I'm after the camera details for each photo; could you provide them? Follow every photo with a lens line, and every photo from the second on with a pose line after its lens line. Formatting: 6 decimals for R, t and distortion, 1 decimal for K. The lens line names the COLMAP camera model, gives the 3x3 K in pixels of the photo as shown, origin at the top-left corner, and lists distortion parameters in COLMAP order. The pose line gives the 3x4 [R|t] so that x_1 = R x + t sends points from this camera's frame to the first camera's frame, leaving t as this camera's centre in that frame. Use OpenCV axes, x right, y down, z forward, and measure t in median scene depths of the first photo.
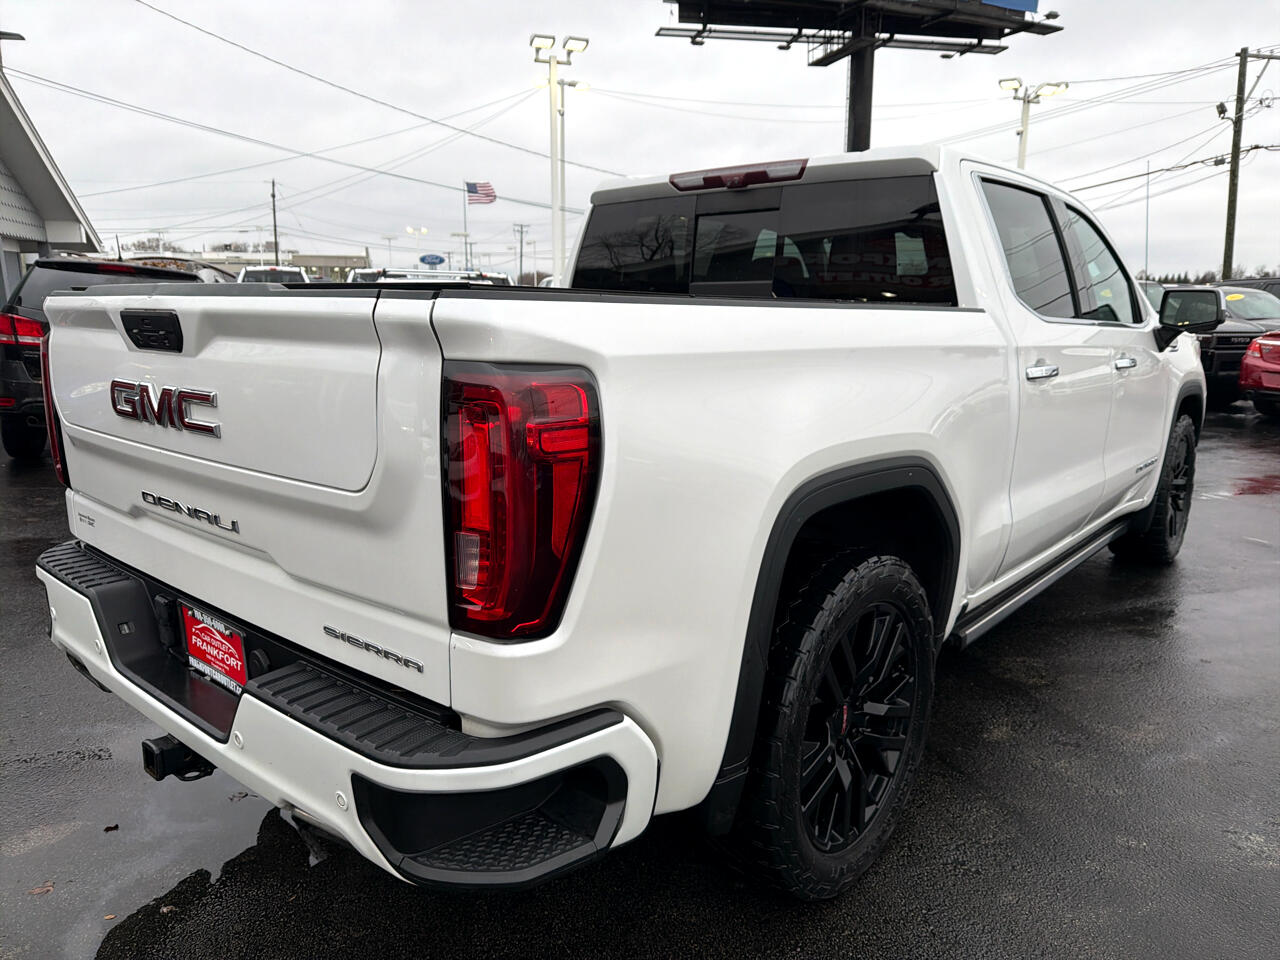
lens RADIAL K [[906.1, 0, 646.4], [0, 906.1, 483.7], [0, 0, 1]] dist [0.002211, -0.009271]
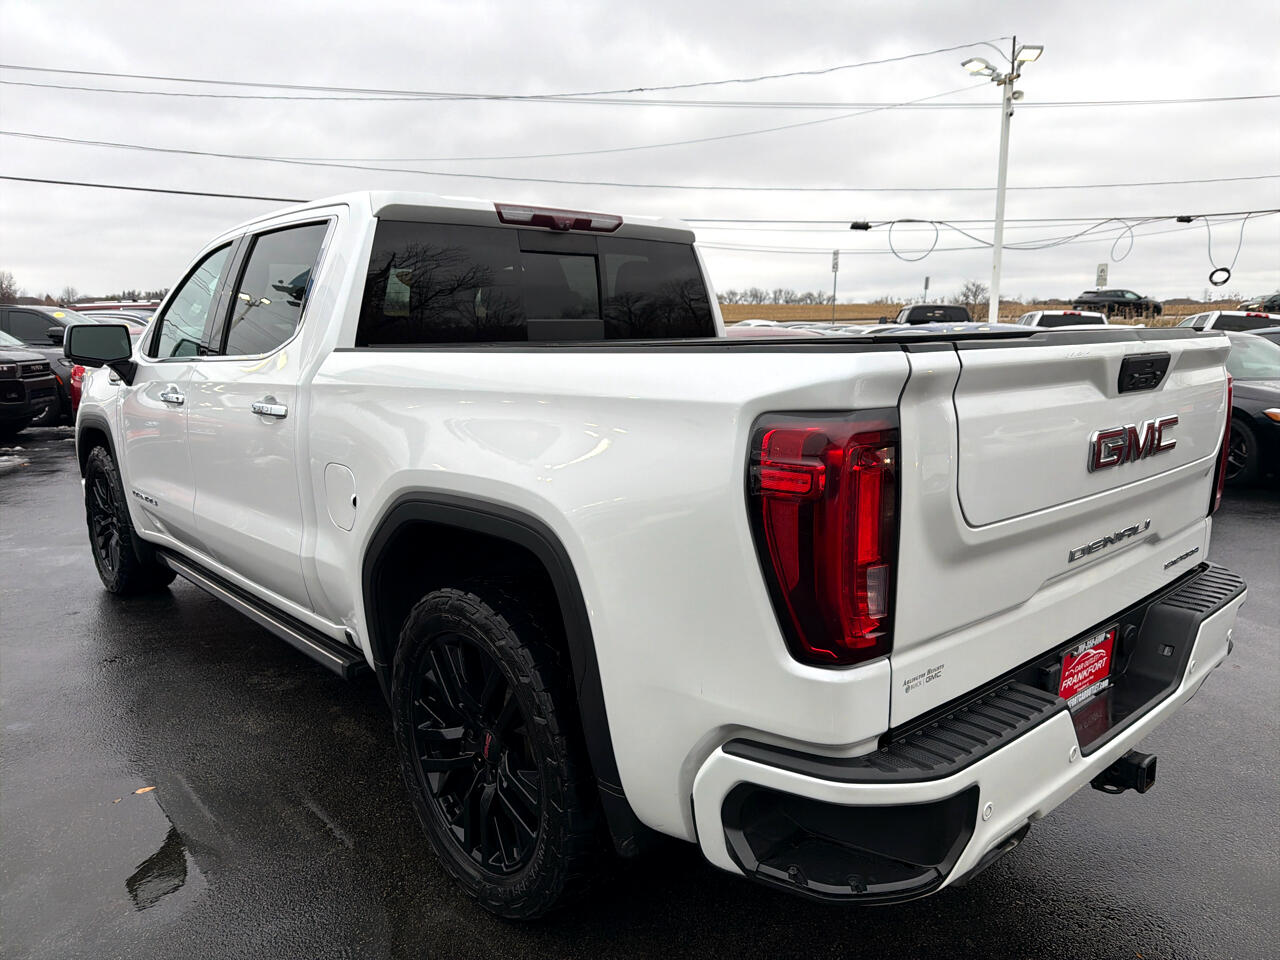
lens RADIAL K [[897.3, 0, 636.6], [0, 897.3, 490.8], [0, 0, 1]] dist [0.040653, -0.054791]
pose [[0.134771, -0.185517, 0.973355, -0.103032], [0.202989, 0.966653, 0.156133, -0.019622], [-0.969862, 0.176539, 0.167935, 0.086165]]
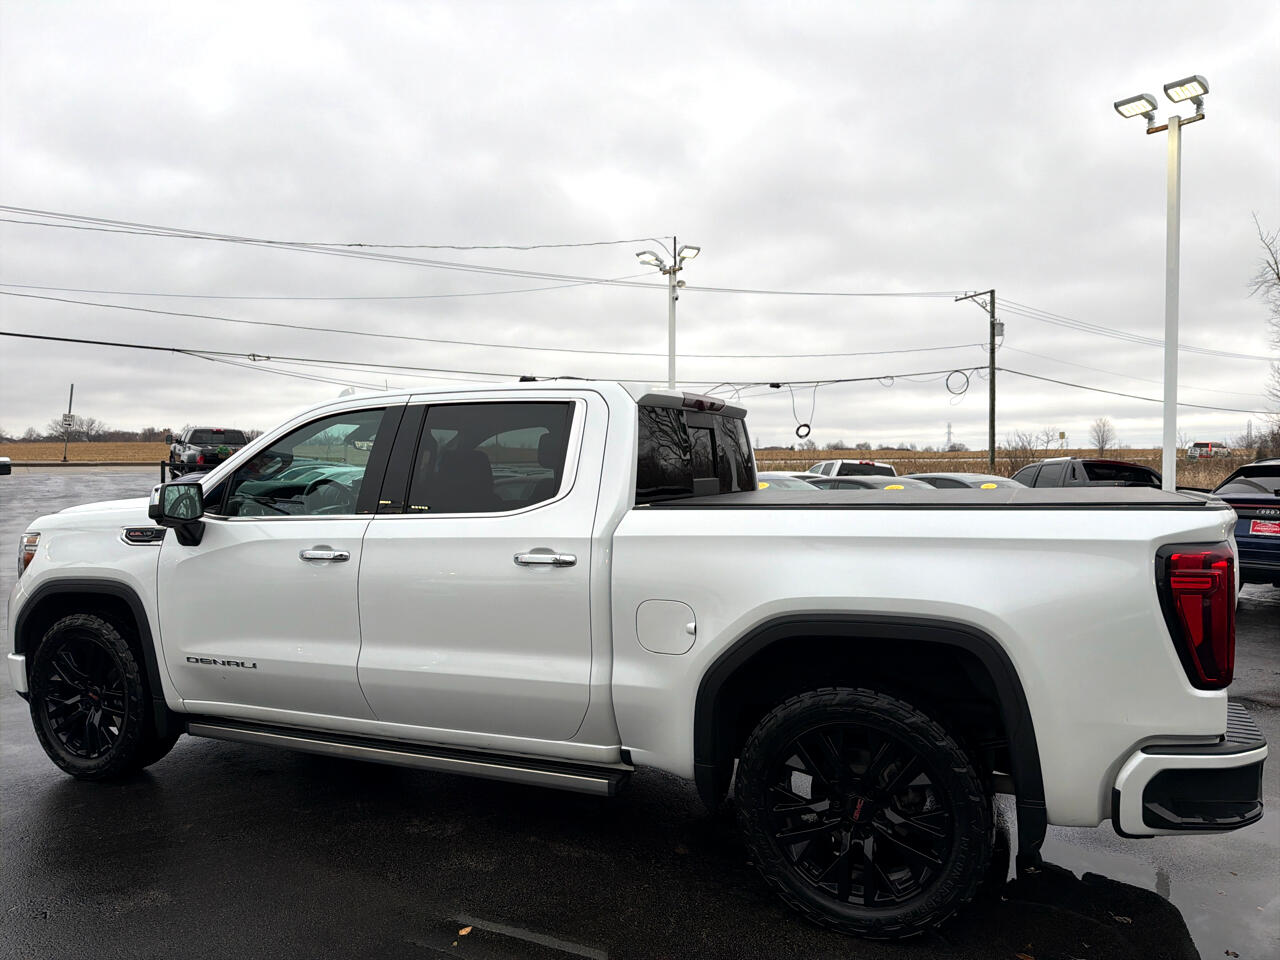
lens RADIAL K [[897.3, 0, 641.8], [0, 897.3, 477.3], [0, 0, 1]] dist [0.040653, -0.054791]
pose [[-0.287145, -0.019527, 0.957688, -0.122744], [0.188335, 0.979126, 0.076433, -0.037778], [-0.939190, 0.202313, -0.277474, 0.159086]]
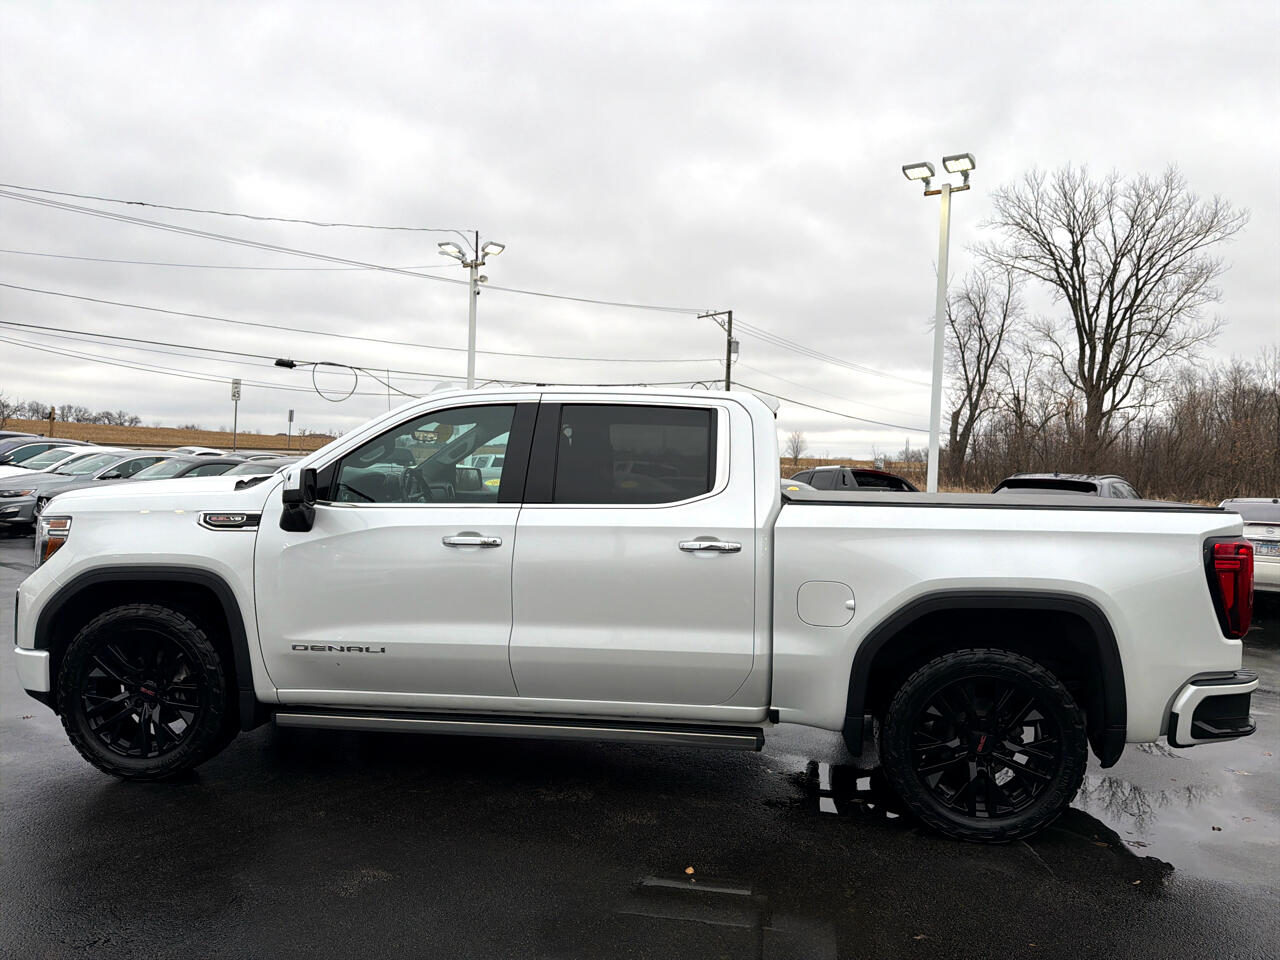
lens RADIAL K [[897.3, 0, 644.1], [0, 897.3, 478.6], [0, 0, 1]] dist [0.040653, -0.054791]
pose [[-0.564022, -0.037575, 0.824904, -0.111520], [0.123684, 0.983851, 0.129383, -0.049050], [-0.816444, 0.175003, -0.550266, 0.219700]]
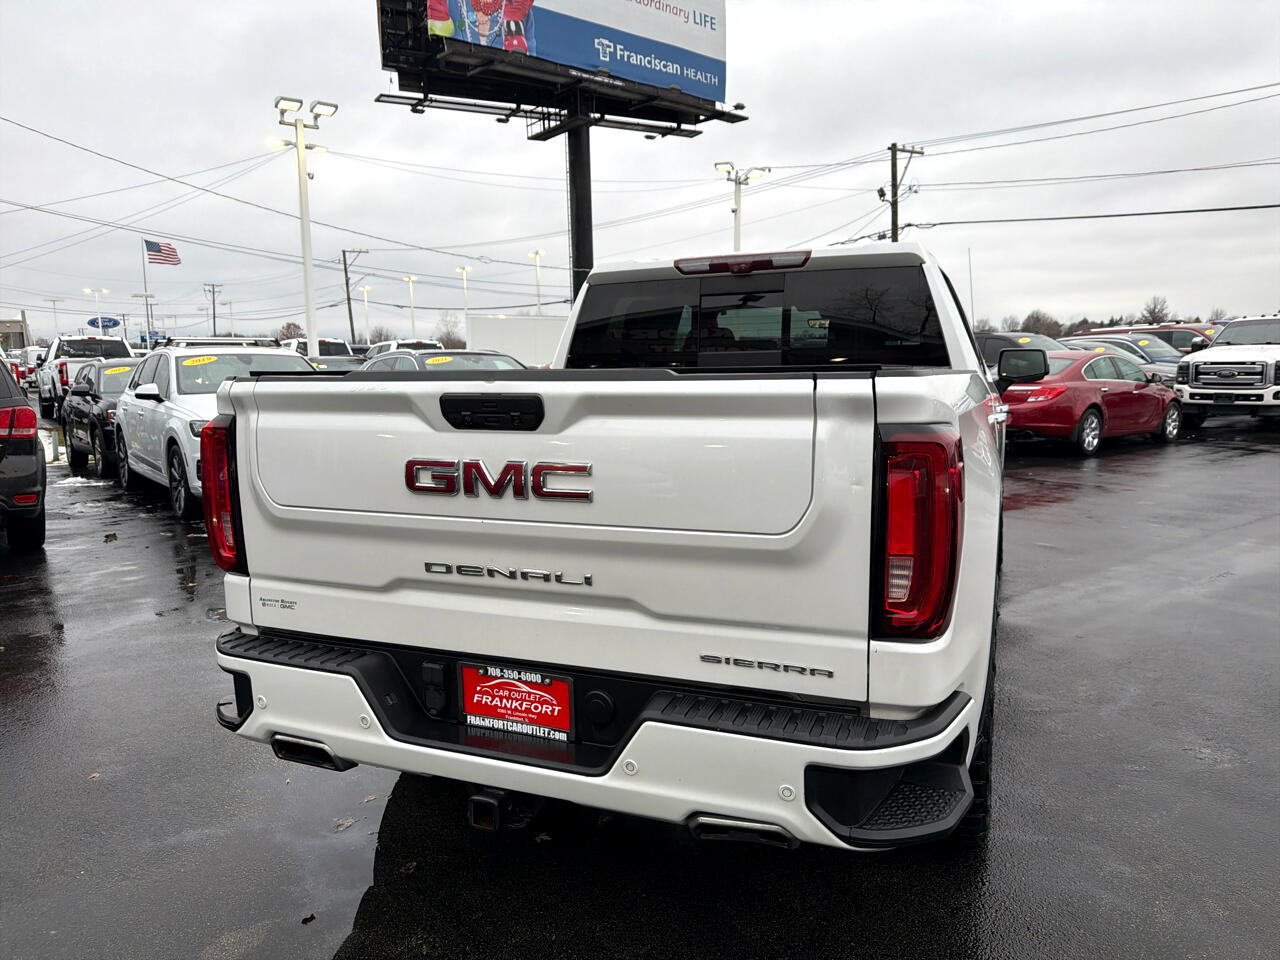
lens RADIAL K [[897.3, 0, 635.3], [0, 897.3, 481.1], [0, 0, 1]] dist [0.040653, -0.054791]
pose [[0.953178, -0.060043, 0.296391, -0.042680], [0.079280, 0.995426, -0.053309, -0.000705], [-0.291834, 0.074311, 0.953578, -0.005631]]
